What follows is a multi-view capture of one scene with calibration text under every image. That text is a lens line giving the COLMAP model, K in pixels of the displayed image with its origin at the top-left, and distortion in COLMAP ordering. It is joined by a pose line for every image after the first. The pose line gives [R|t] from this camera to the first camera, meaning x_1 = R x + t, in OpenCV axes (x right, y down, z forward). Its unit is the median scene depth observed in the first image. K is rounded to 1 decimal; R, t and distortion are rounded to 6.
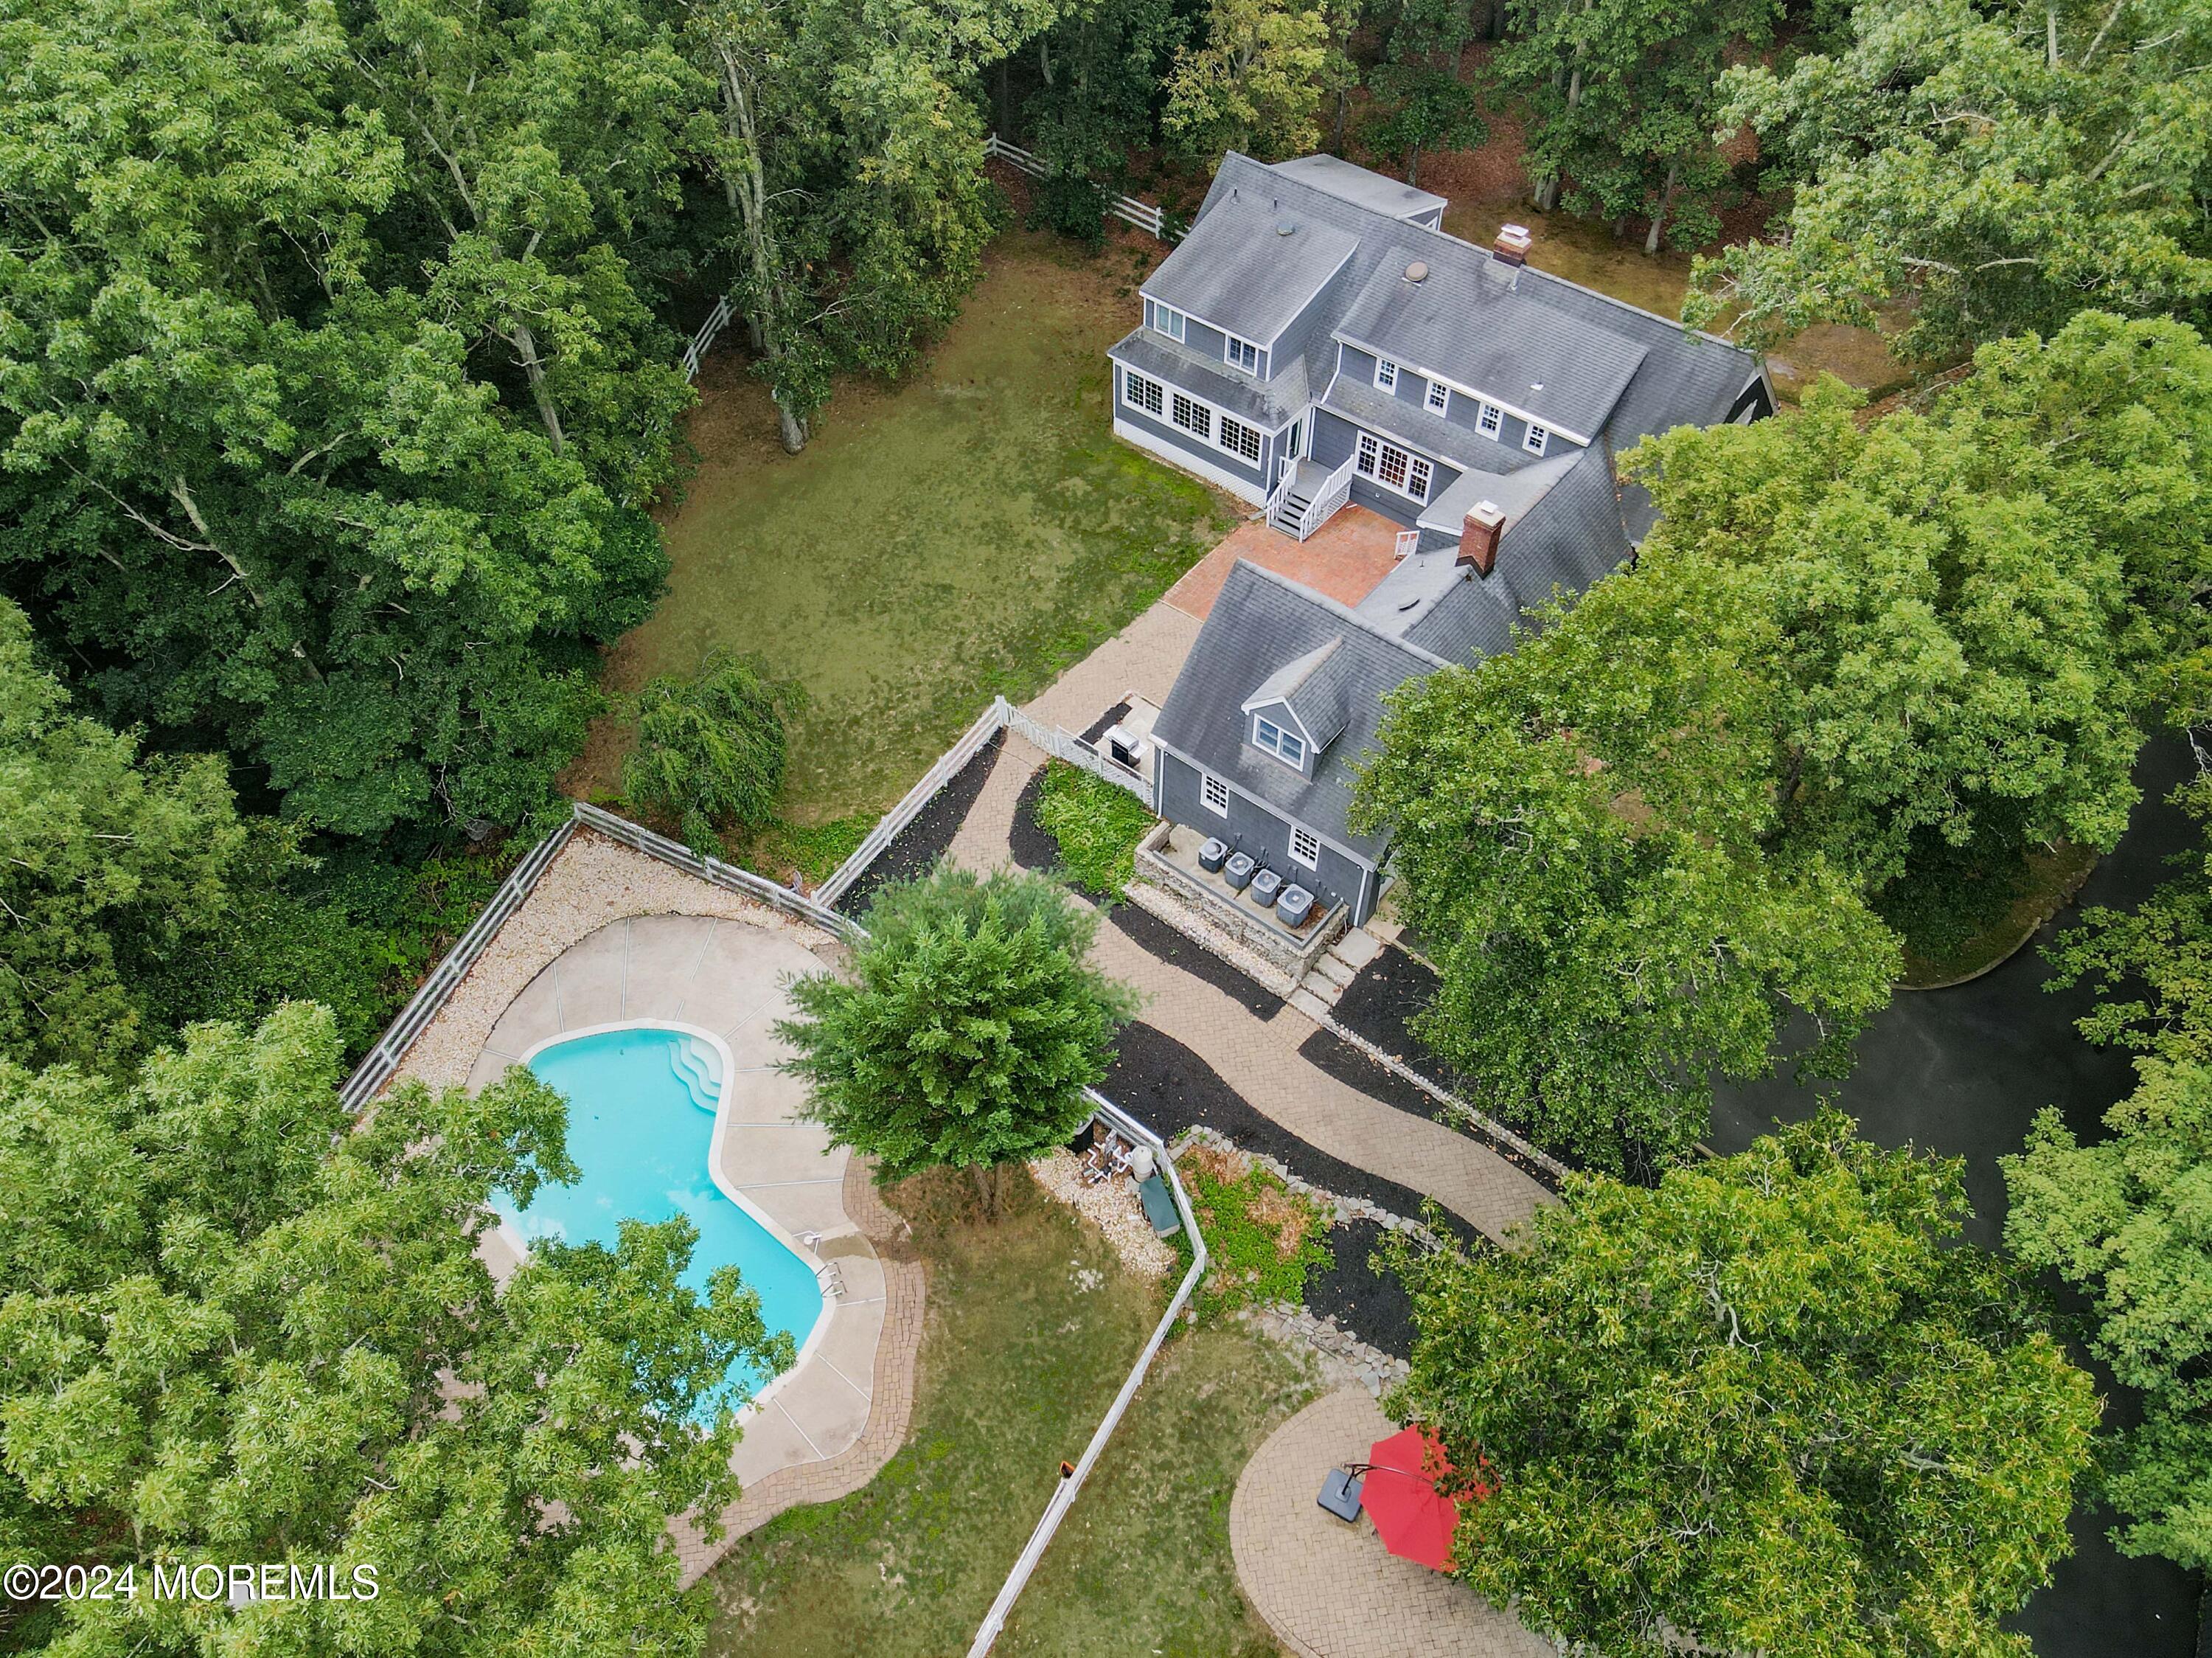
lens RADIAL K [[1624.4, 0, 1088.5], [0, 1624.4, 841.9], [0, 0, 1]] dist [0.009263, 0.006438]
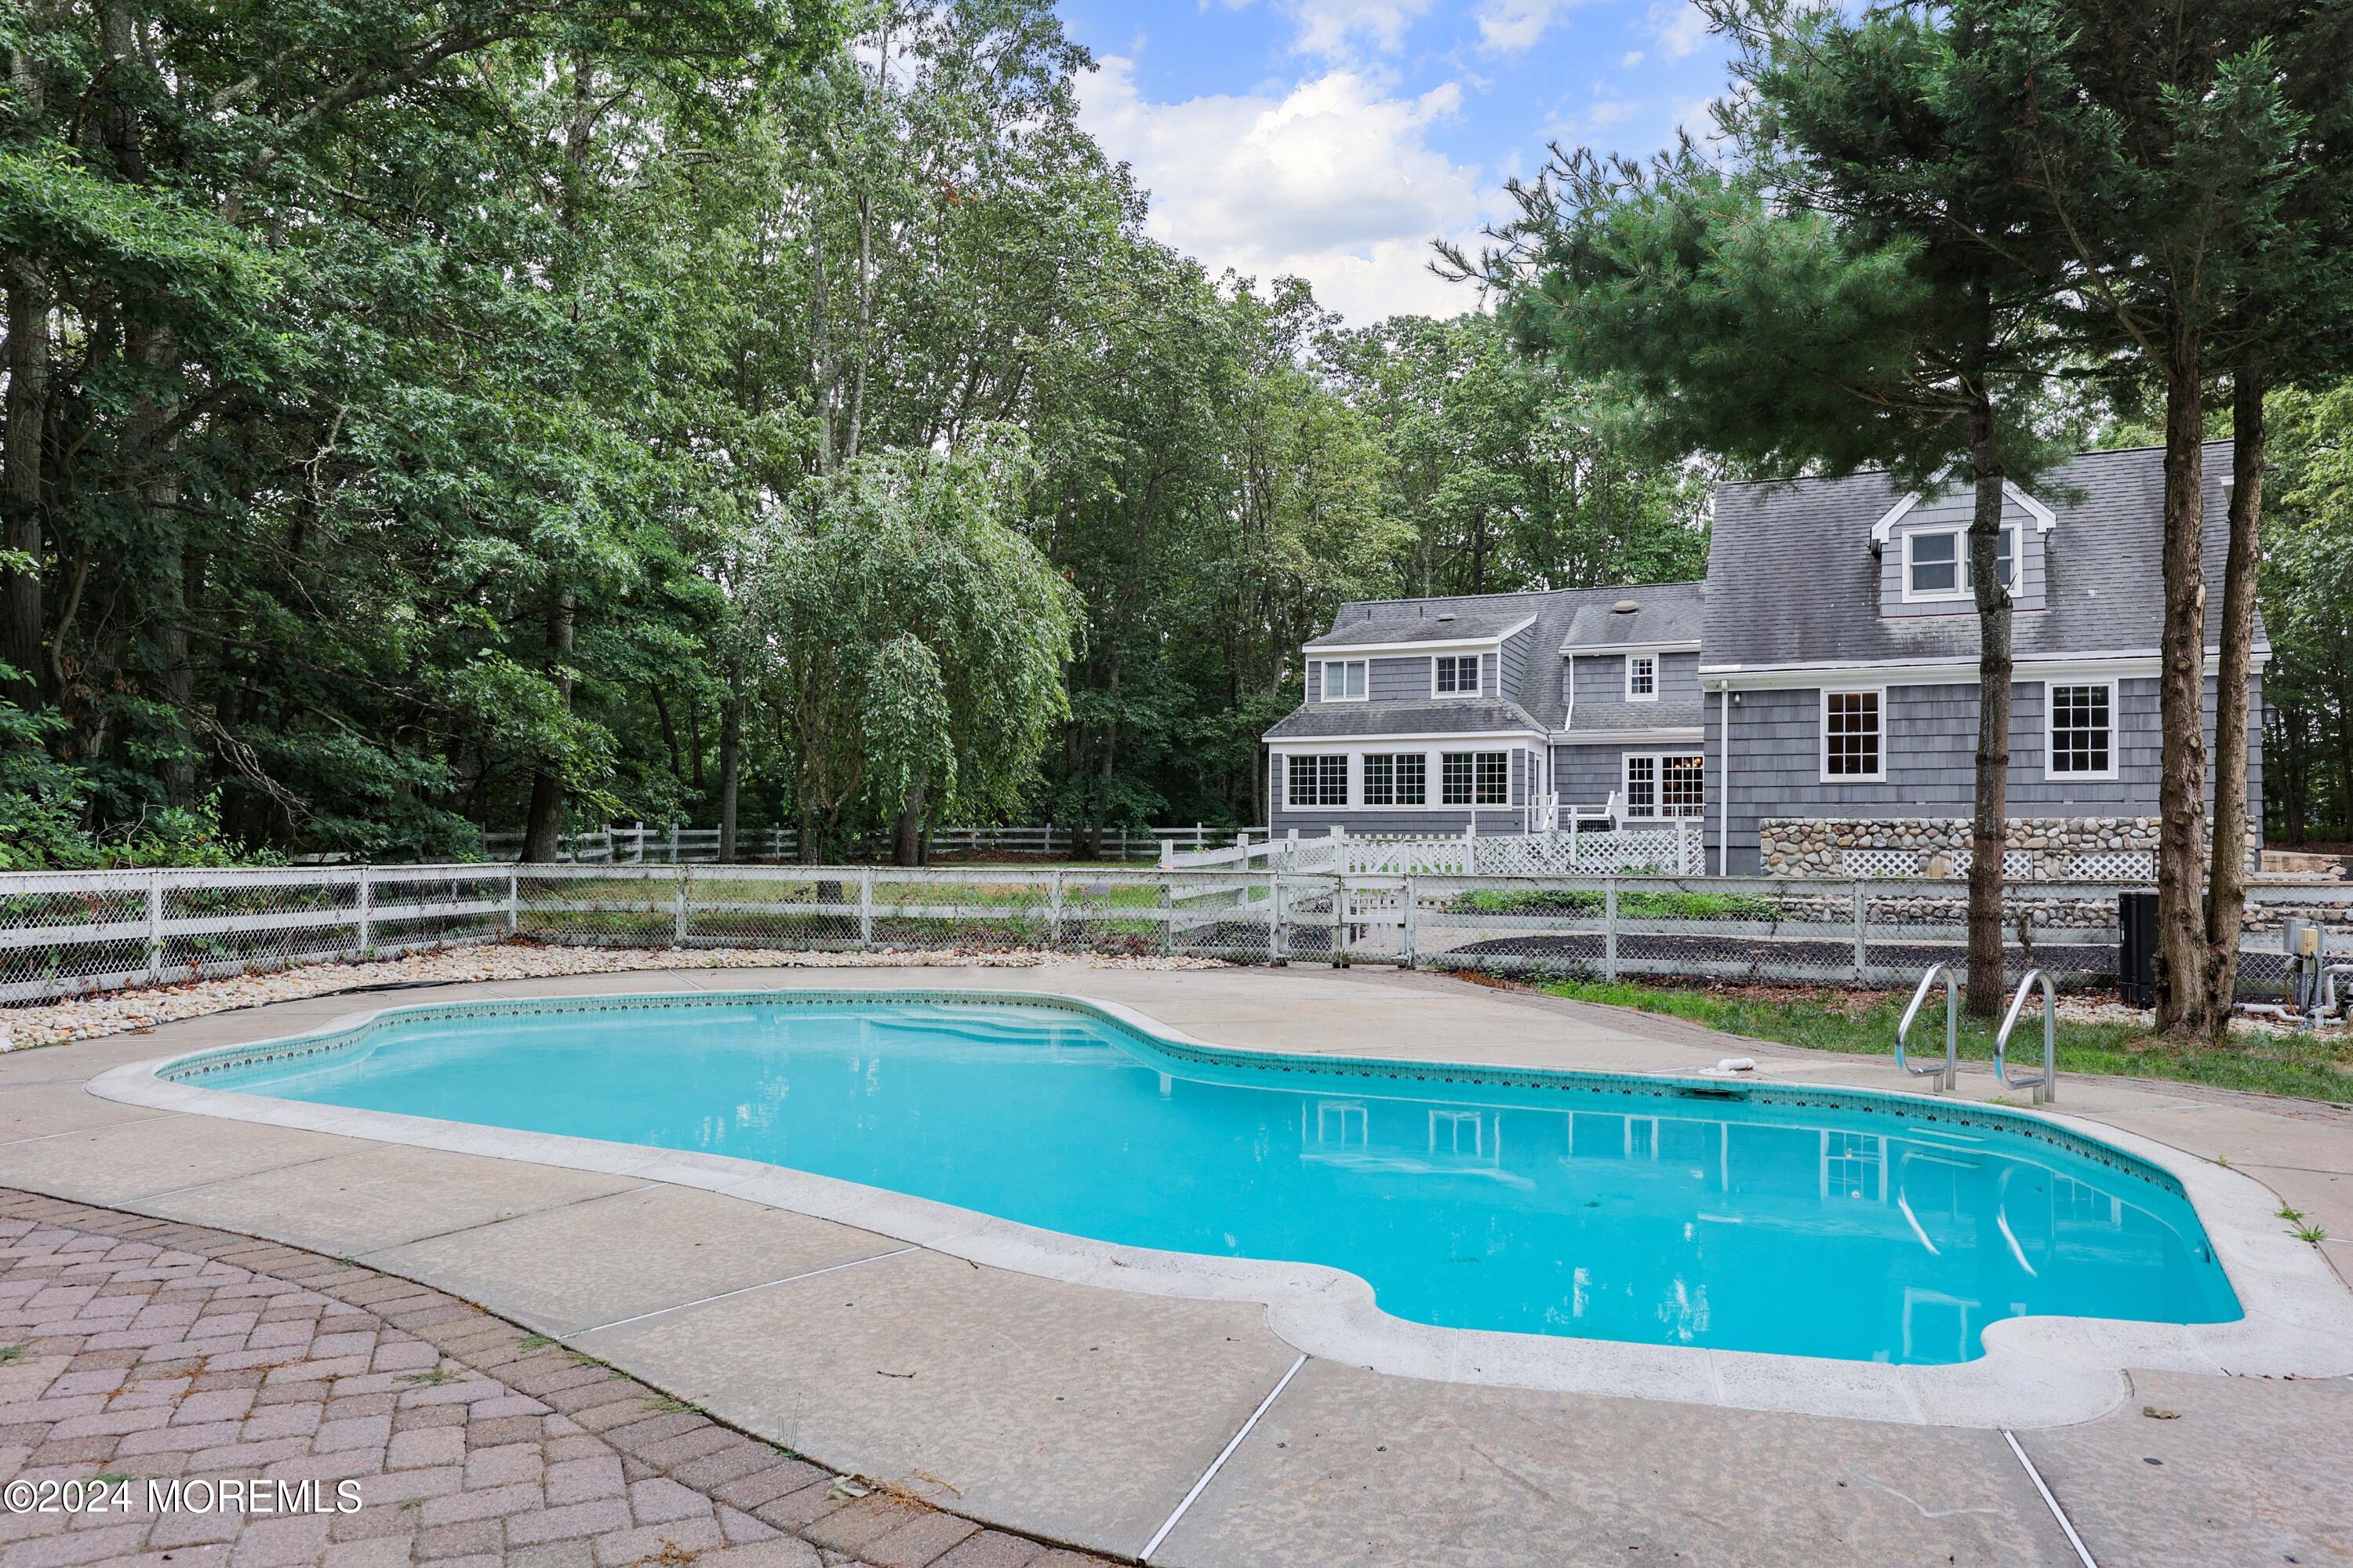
lens RADIAL K [[1540.0, 0, 1079.5], [0, 1540.0, 798.7], [0, 0, 1]] dist [-0.034863, -0.005080]
pose [[0.976580, 0.034010, 0.212451, -0.244580], [0.150440, 0.597987, -0.787261, 0.299951], [-0.153817, 0.800784, 0.578865, 0.657975]]
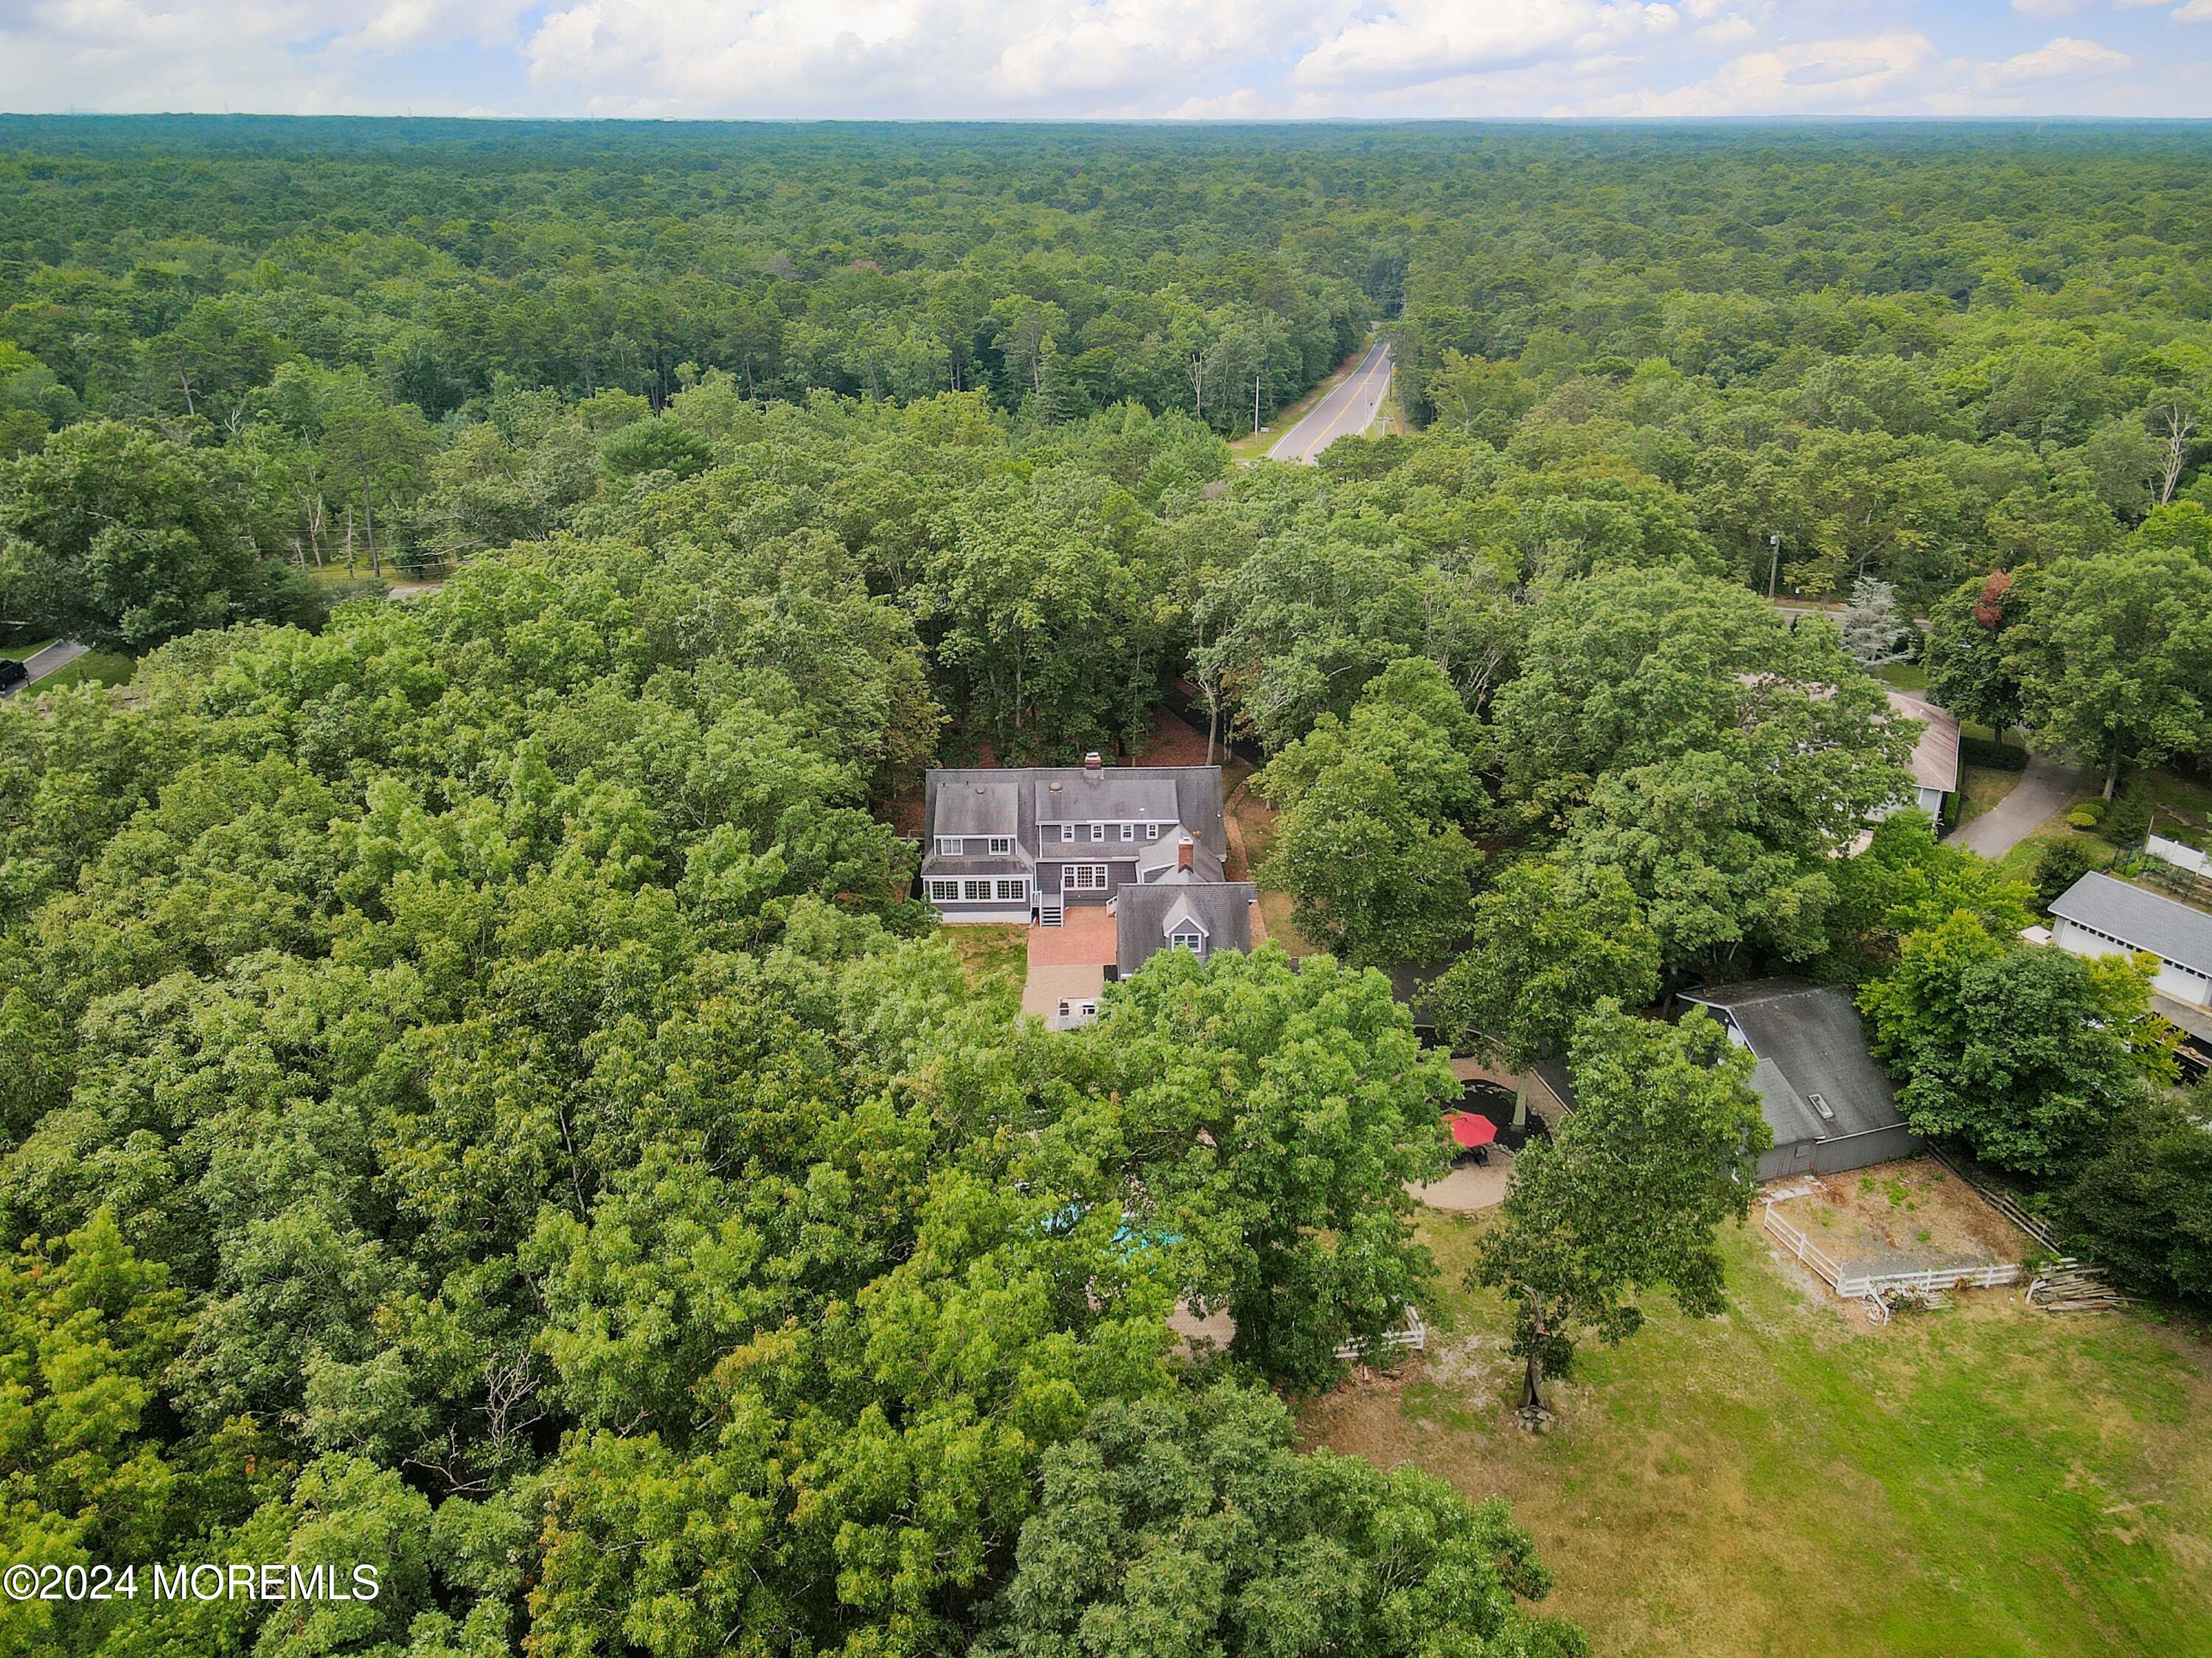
lens RADIAL K [[1624.0, 0, 1112.2], [0, 1624.0, 830.5], [0, 0, 1]] dist [0.009263, 0.006438]
pose [[0.749390, -0.248123, 0.613880, -0.999001], [0.507139, 0.811172, -0.291221, 0.317515], [-0.425704, 0.529561, 0.733717, -0.484212]]
